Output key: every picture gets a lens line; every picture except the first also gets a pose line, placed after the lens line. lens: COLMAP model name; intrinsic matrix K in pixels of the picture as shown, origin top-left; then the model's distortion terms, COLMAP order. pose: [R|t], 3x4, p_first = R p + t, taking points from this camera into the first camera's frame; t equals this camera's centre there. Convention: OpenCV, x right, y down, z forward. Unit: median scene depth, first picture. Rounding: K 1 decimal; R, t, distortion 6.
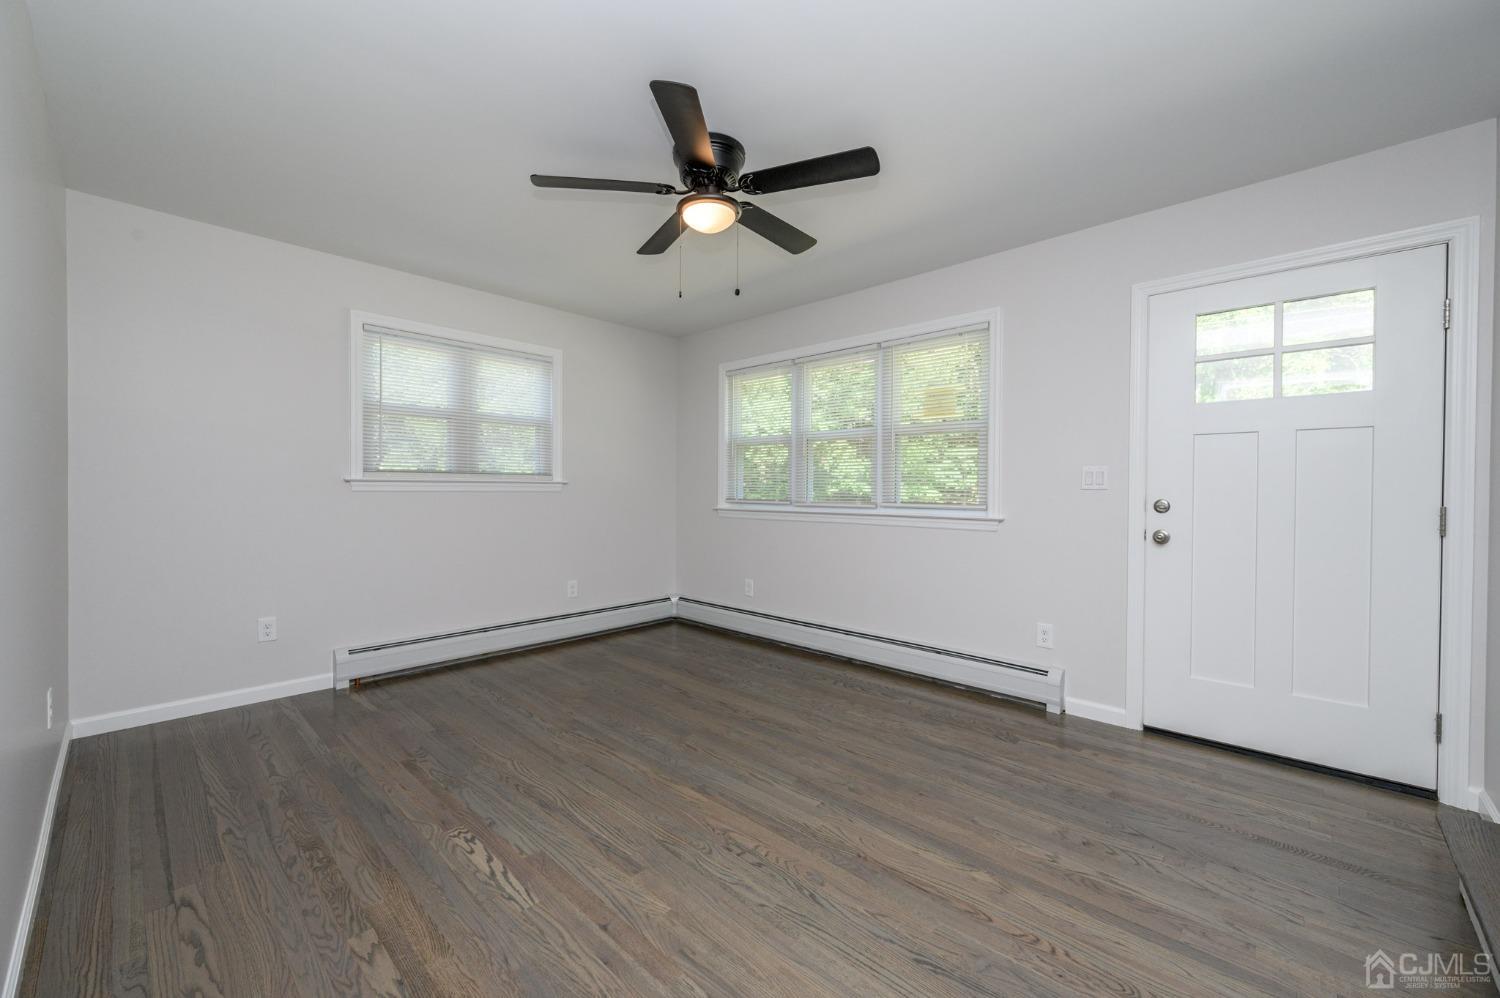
lens RADIAL K [[589.6, 0, 751.7], [0, 589.6, 497.5], [0, 0, 1]] dist [-0.001173, 0.000389]
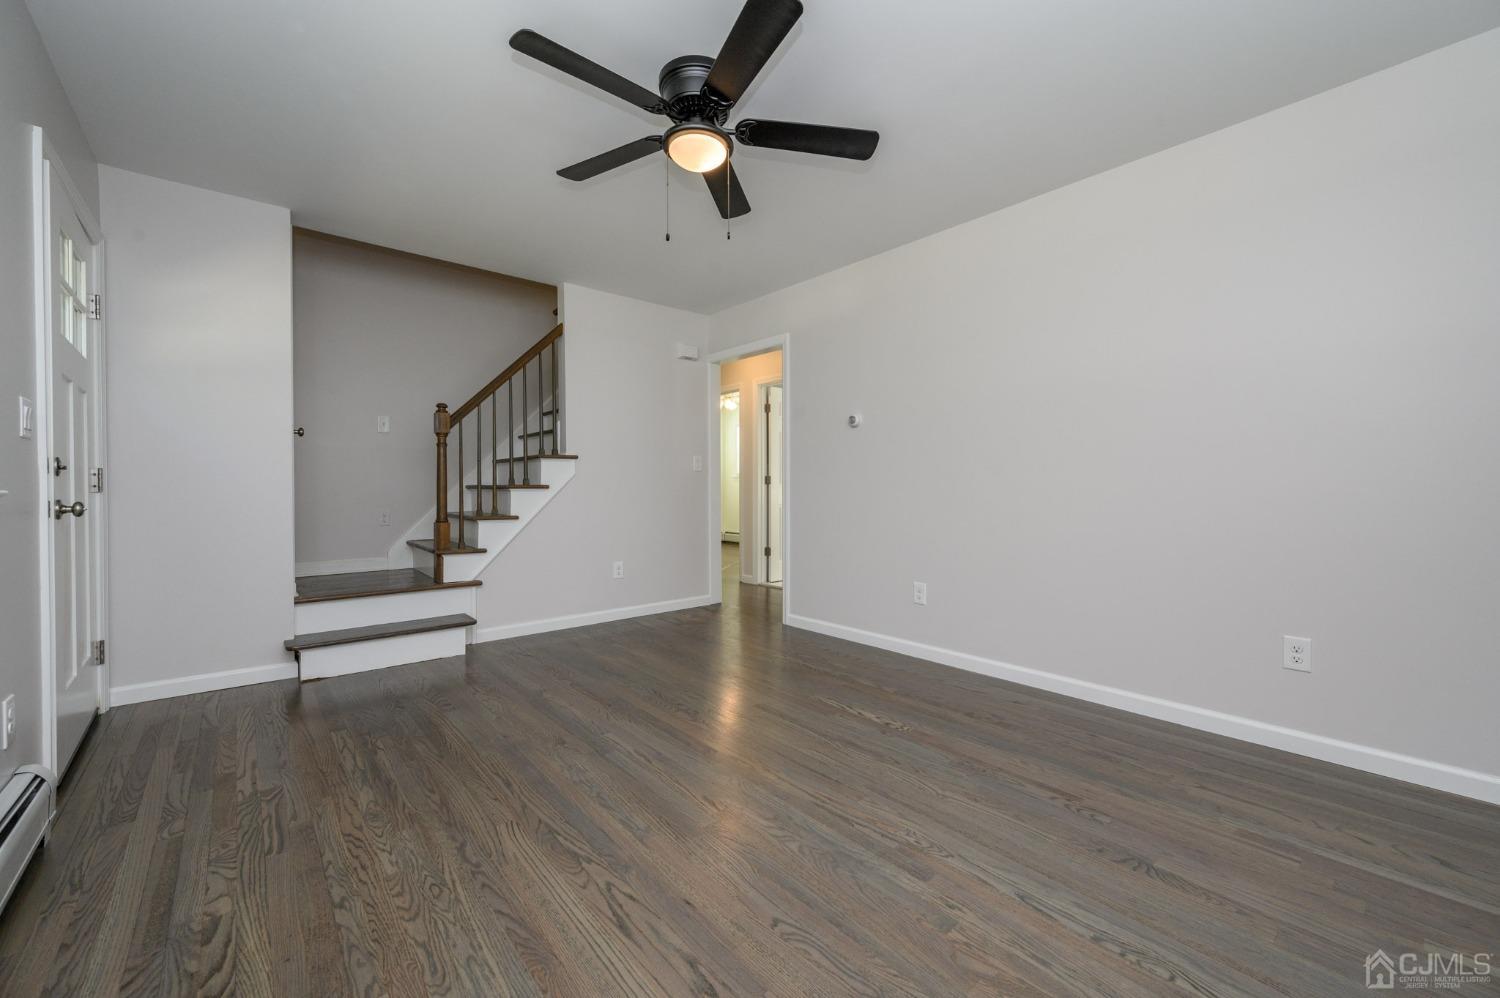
lens RADIAL K [[589.6, 0, 749.4], [0, 589.6, 500.3], [0, 0, 1]] dist [-0.001173, 0.000389]
pose [[-0.994354, -0.007806, 0.105822, -0.232176], [-0.004246, 0.999419, 0.033829, 0.030946], [-0.106024, 0.033189, -0.993809, 1.762323]]
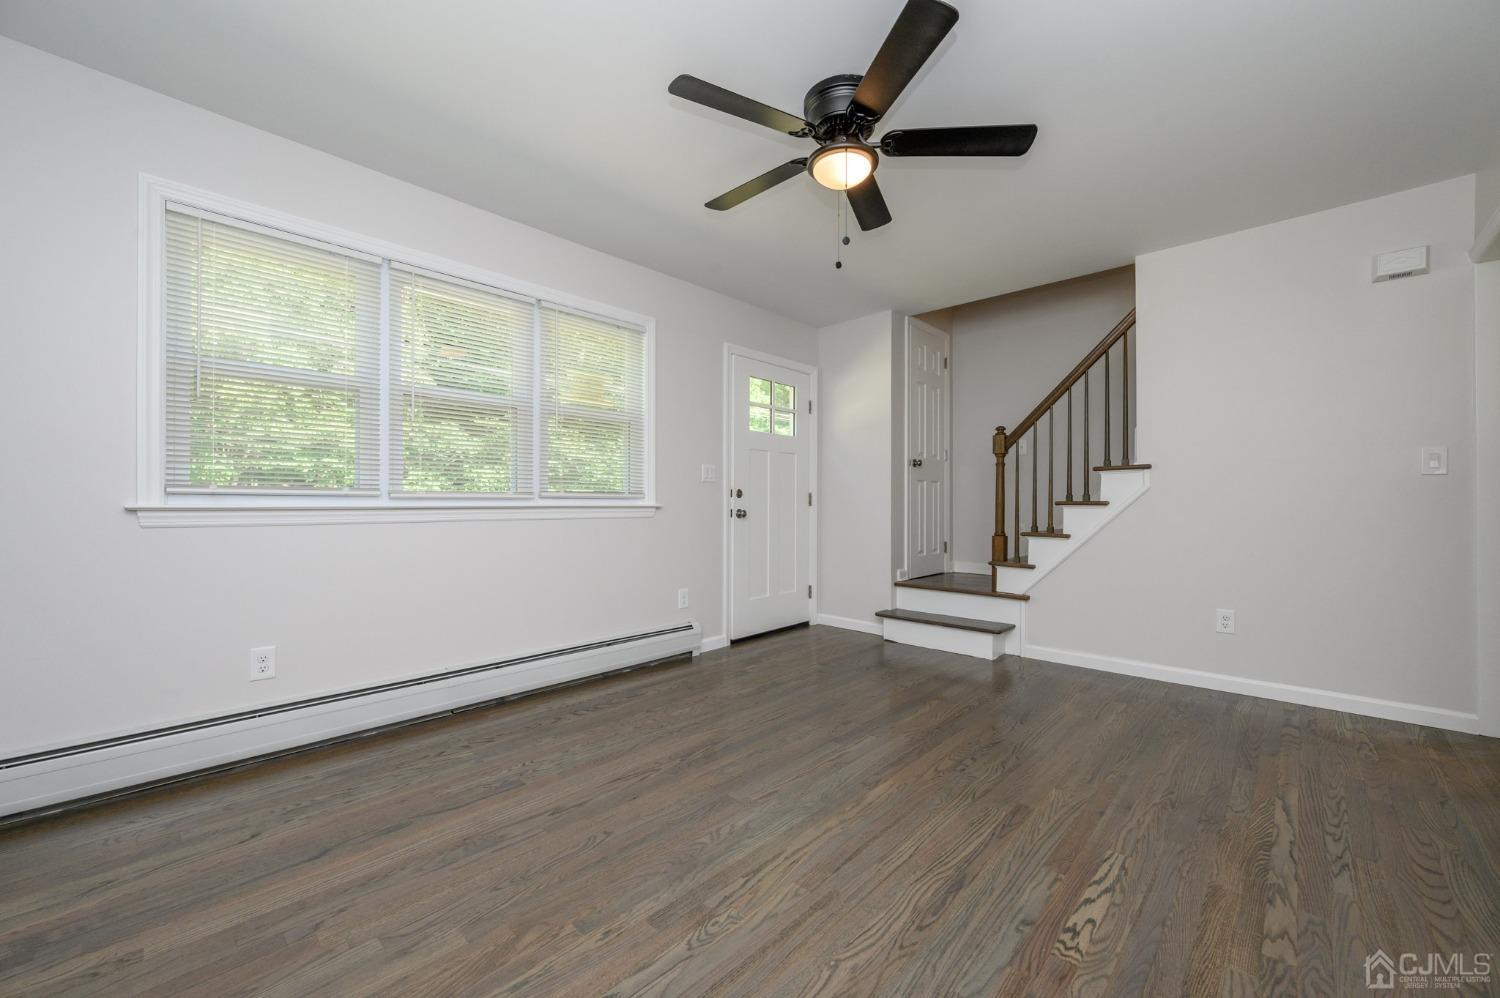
lens RADIAL K [[589.6, 0, 747.3], [0, 589.6, 499.7], [0, 0, 1]] dist [-0.001173, 0.000389]
pose [[0.004328, -0.001177, 0.999990, -0.916275], [0.009861, 0.999951, 0.001134, 0.032562], [-0.999942, 0.009856, 0.004339, 1.058303]]
